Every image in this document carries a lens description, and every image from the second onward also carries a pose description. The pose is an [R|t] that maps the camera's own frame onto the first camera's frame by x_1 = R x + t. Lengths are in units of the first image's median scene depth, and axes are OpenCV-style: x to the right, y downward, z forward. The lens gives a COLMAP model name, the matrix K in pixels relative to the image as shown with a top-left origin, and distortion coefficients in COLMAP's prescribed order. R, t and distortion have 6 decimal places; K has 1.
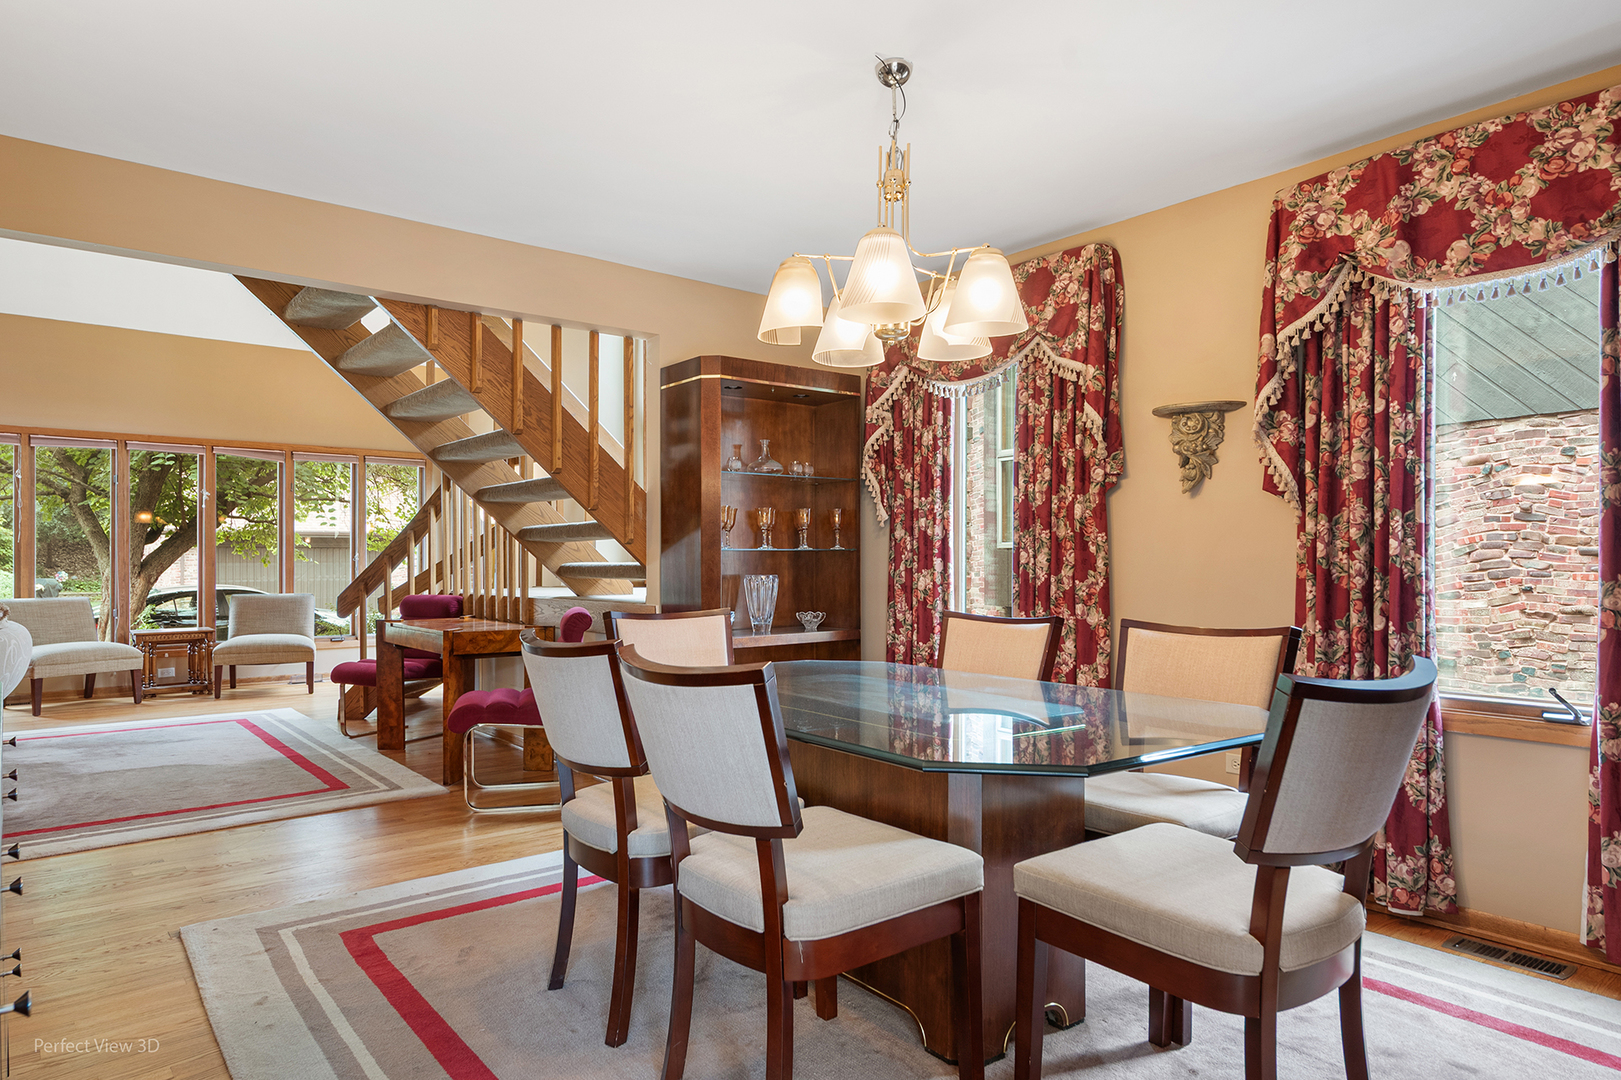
lens RADIAL K [[980.2, 0, 811.5], [0, 980.2, 561.5], [0, 0, 1]] dist [0.041561, -0.000021]
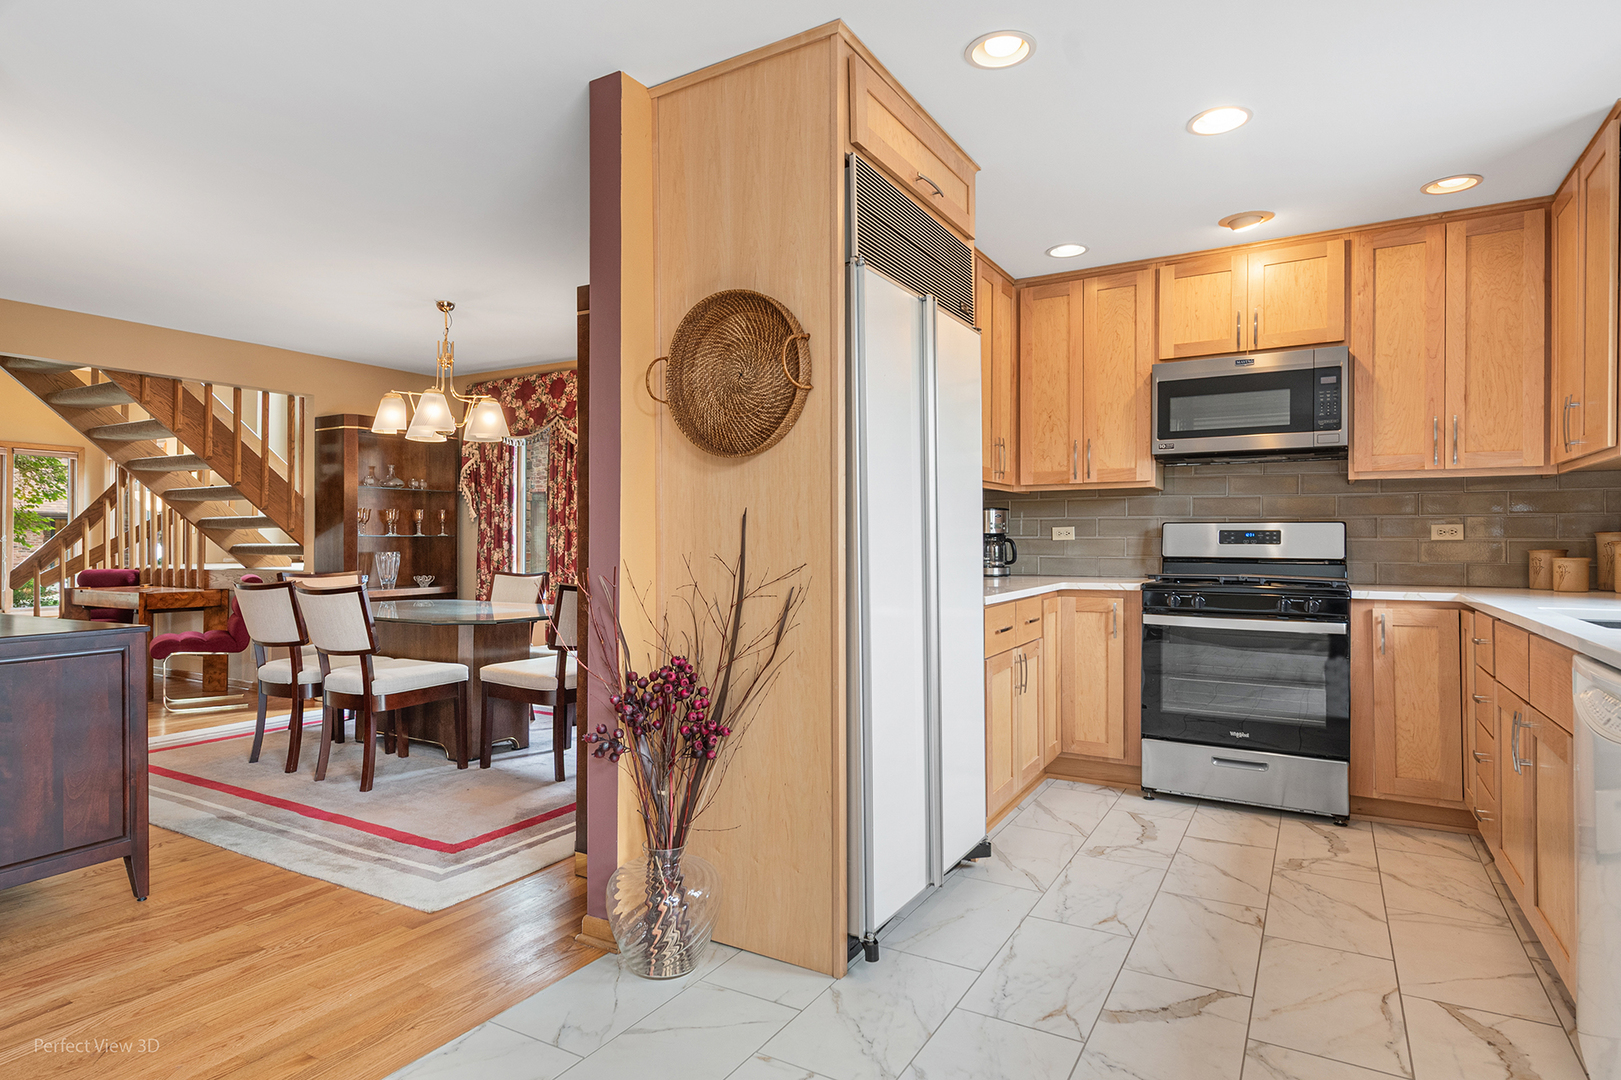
lens RADIAL K [[857.3, 0, 780.4], [0, 857.3, 539.8], [0, 0, 1]] dist [0.023948, 0.000270]
pose [[0.941463, 0.002436, 0.337108, 0.075465], [-0.001225, 0.999992, -0.003803, -0.001210], [-0.337114, 0.003168, 0.941458, -0.509277]]
